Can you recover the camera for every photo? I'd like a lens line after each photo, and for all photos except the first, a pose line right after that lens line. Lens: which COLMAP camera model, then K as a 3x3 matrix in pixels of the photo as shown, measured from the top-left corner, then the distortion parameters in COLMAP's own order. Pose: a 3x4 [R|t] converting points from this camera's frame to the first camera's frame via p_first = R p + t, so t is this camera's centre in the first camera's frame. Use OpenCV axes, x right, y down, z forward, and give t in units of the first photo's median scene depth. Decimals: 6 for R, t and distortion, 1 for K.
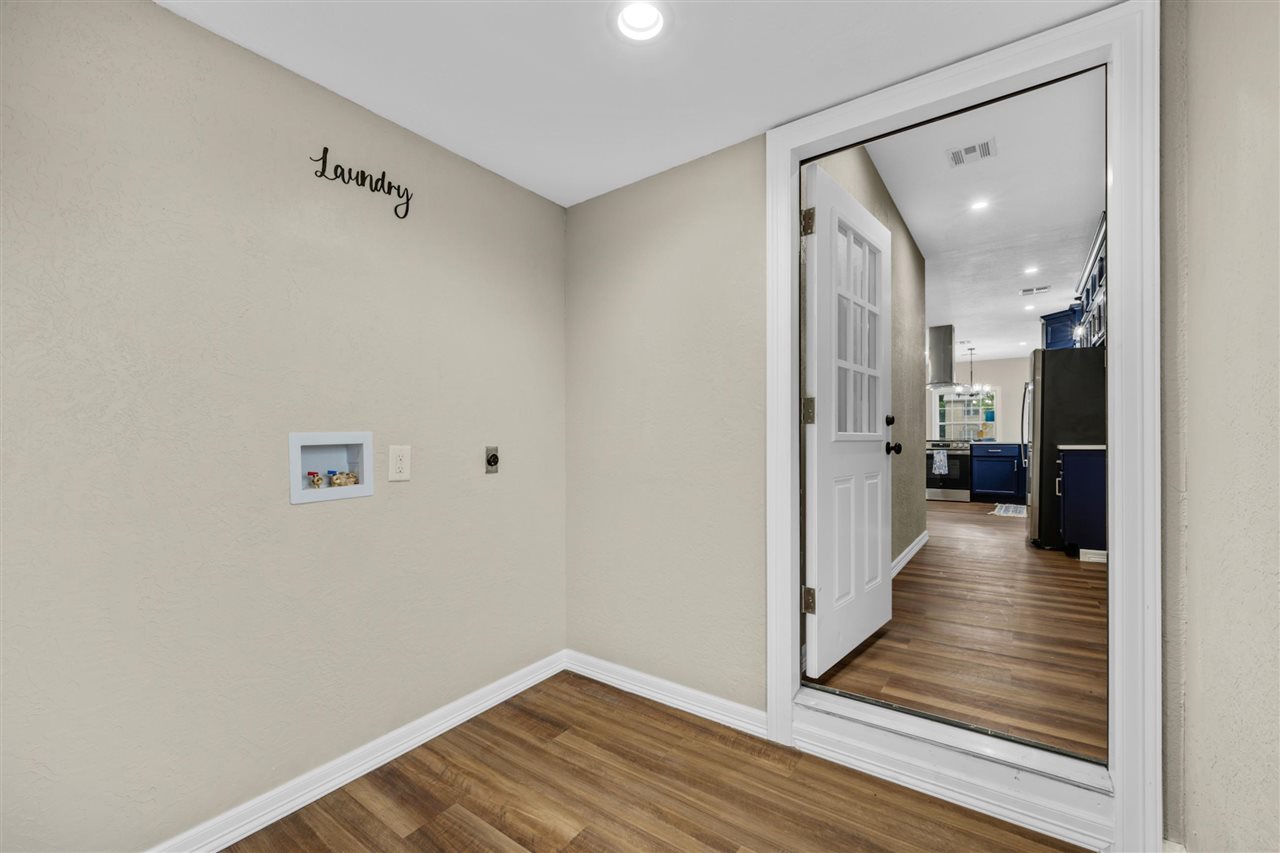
lens RADIAL K [[532.3, 0, 638.9], [0, 532.3, 442.7], [0, 0, 1]] dist [-0.000670, -0.000024]
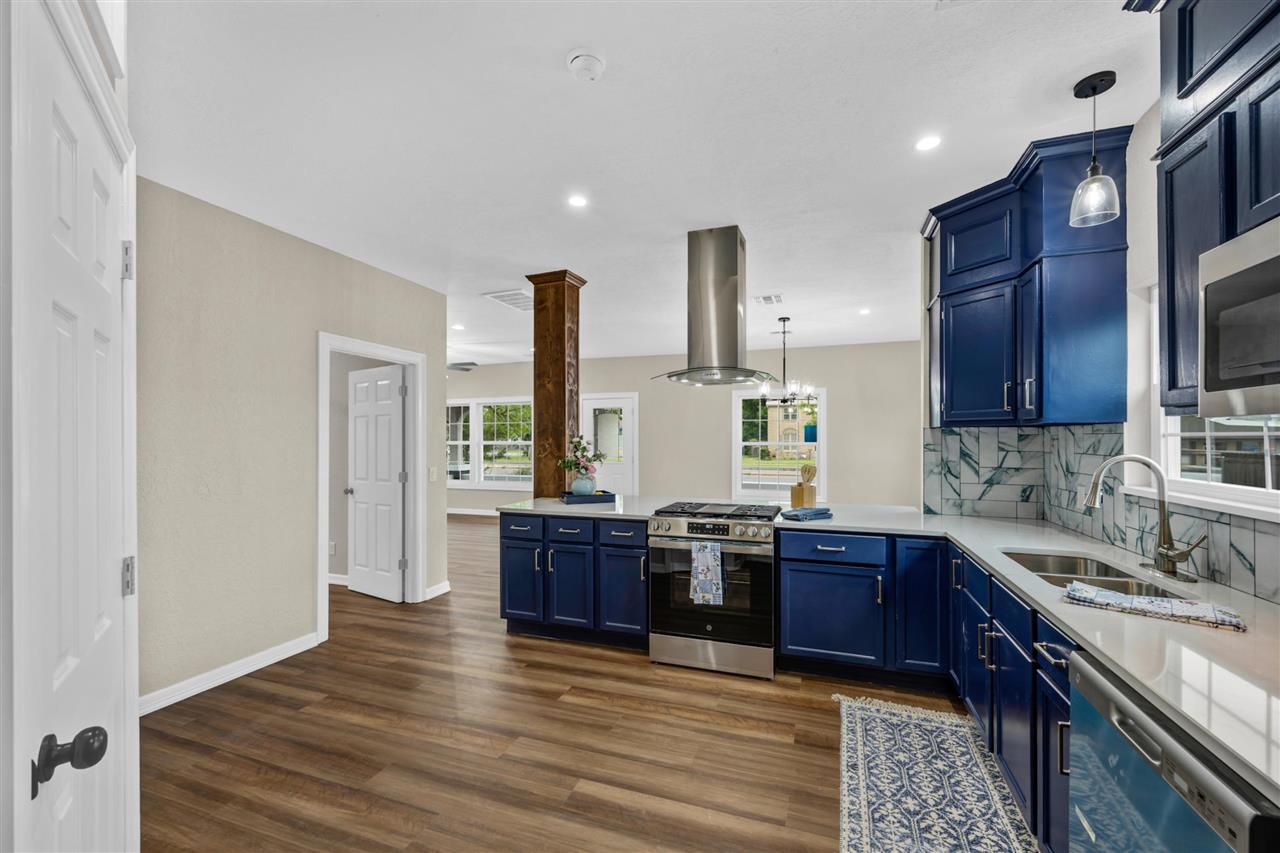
lens RADIAL K [[519.8, 0, 638.4], [0, 519.8, 438.3], [0, 0, 1]] dist [-0.001264, -0.000119]
pose [[0.963097, 0.004215, 0.269123, 0.424674], [-0.002897, 0.999982, -0.005292, -0.059941], [-0.269140, 0.004317, 0.963091, 0.661455]]
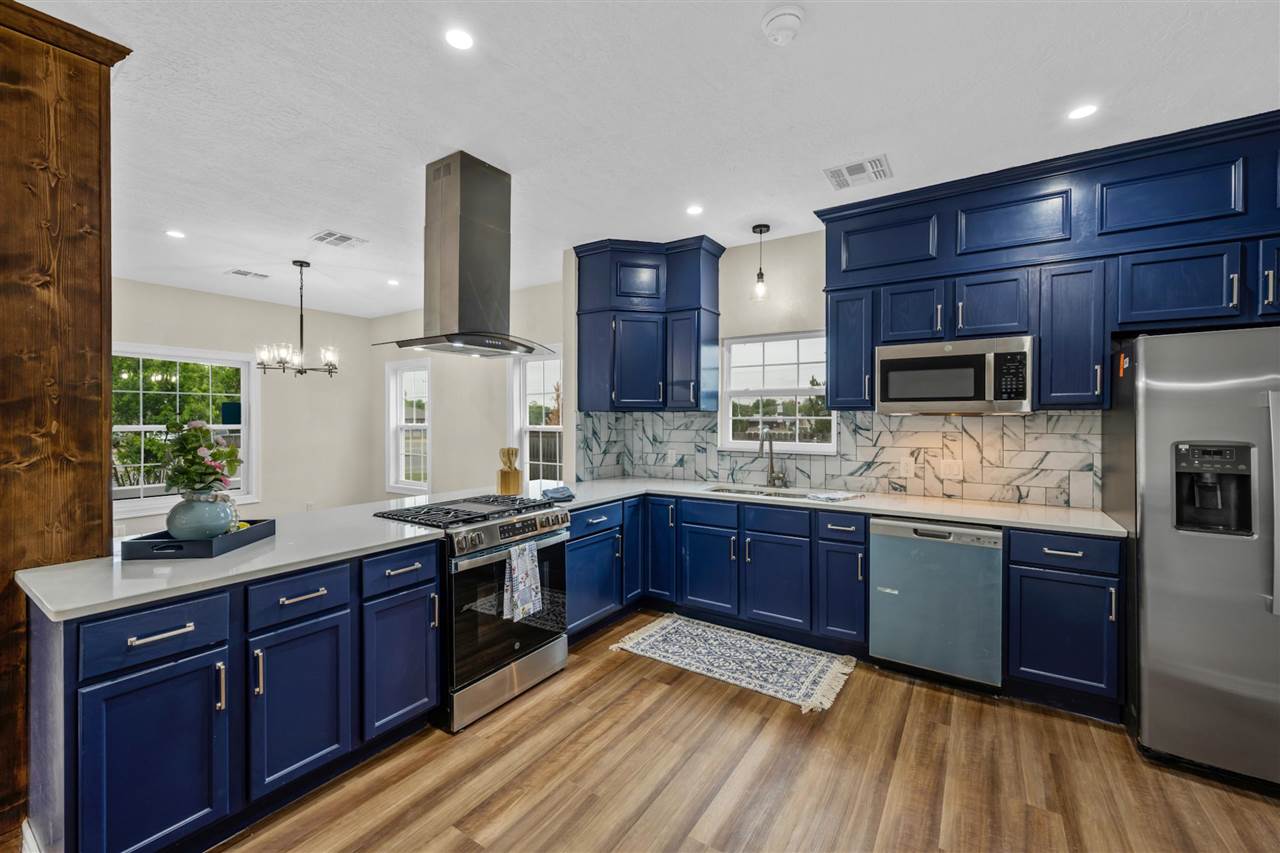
lens RADIAL K [[521.8, 0, 644.3], [0, 521.8, 421.8], [0, 0, 1]] dist [-0.001270, -0.000114]
pose [[-0.044446, -0.001976, 0.999010, 0.248963], [0.003602, 0.999991, 0.002138, -0.061776], [-0.999005, 0.003693, -0.044439, 0.956800]]
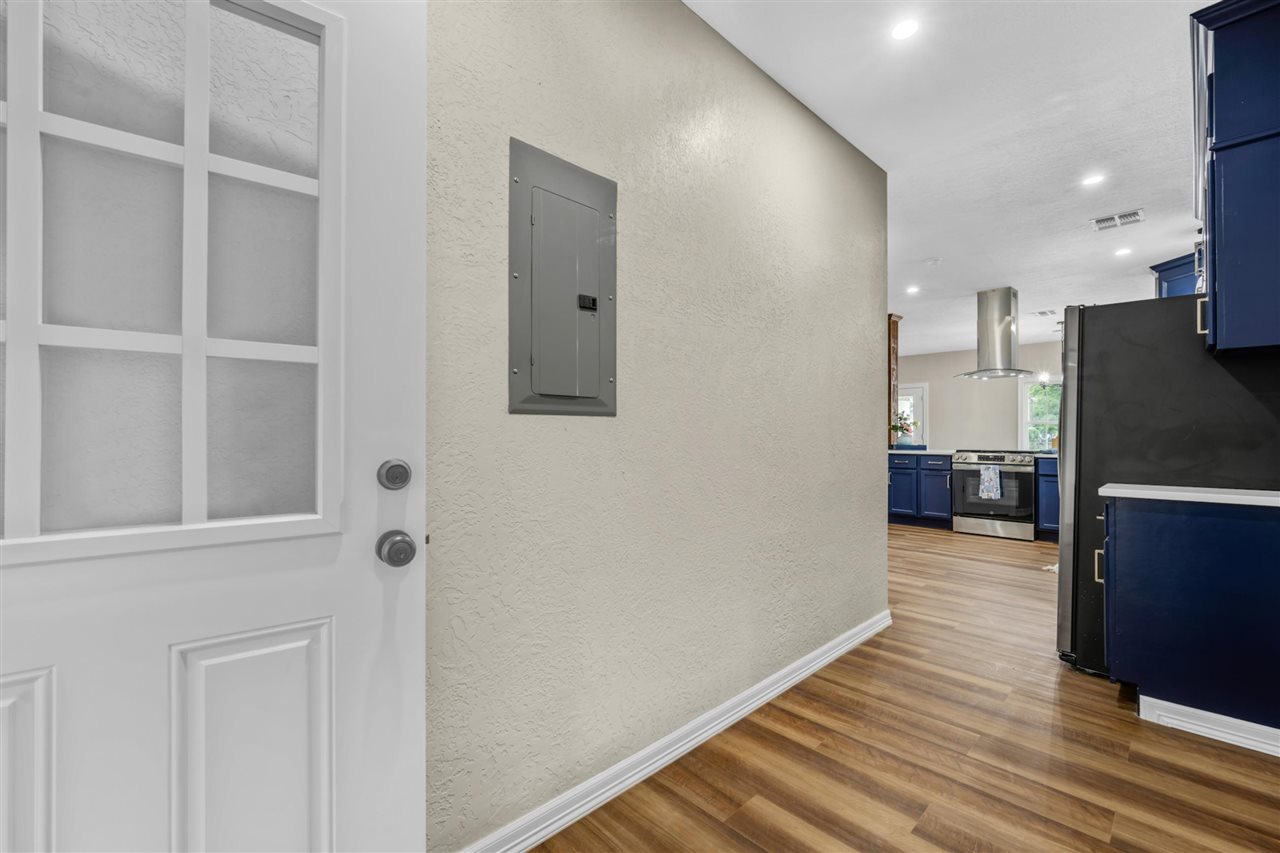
lens RADIAL K [[531.6, 0, 643.5], [0, 531.6, 435.8], [0, 0, 1]] dist [-0.001403, -0.000059]
pose [[0.983493, 0.002141, -0.180935, 0.245686], [-0.002056, 0.999998, 0.000657, -0.024685], [0.180936, -0.000274, 0.983495, 0.226297]]
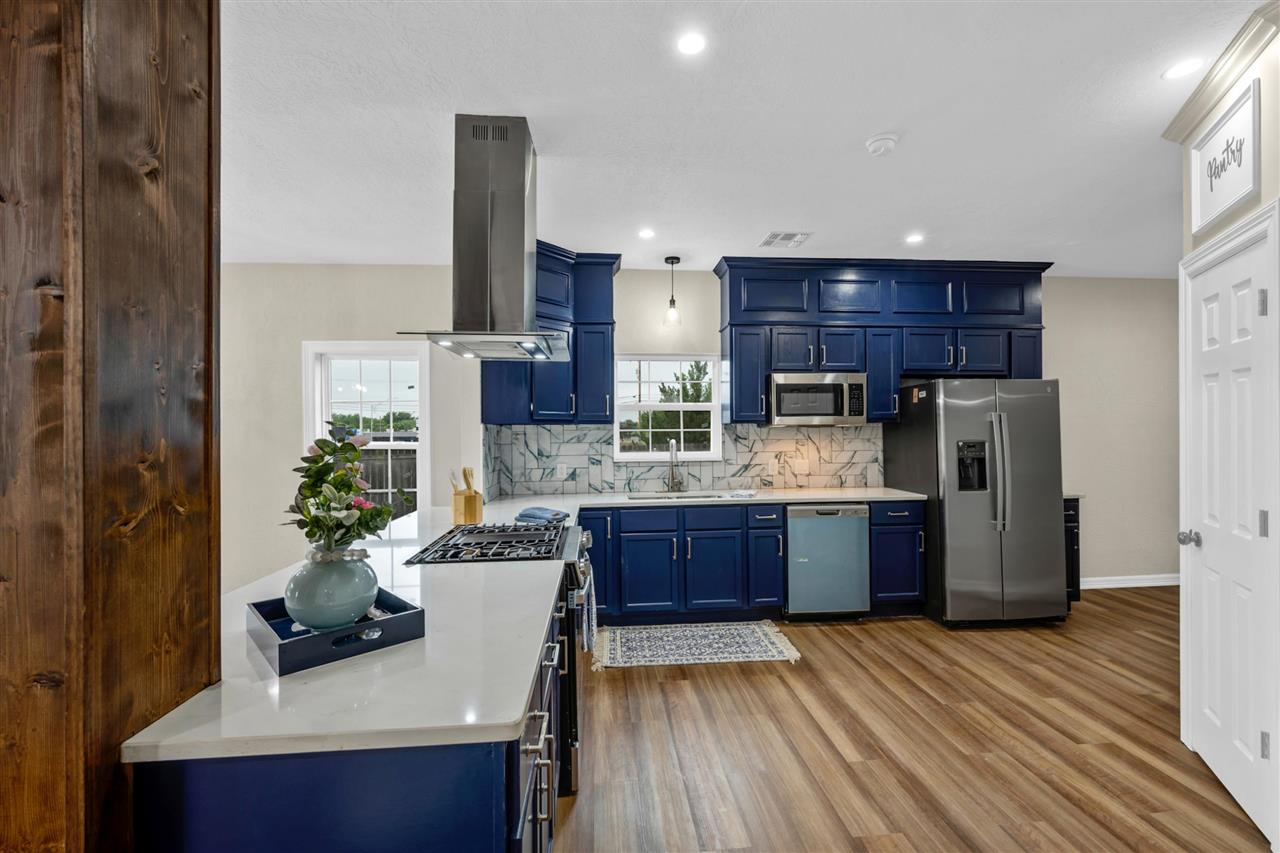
lens RADIAL K [[540.9, 0, 650.8], [0, 540.9, 428.9], [0, 0, 1]] dist [-0.001226, -0.000074]
pose [[-0.661698, 0.014432, 0.749632, 0.320494], [0.015535, 0.999864, -0.005536, -0.062268], [-0.749609, 0.007982, -0.661832, 1.195813]]
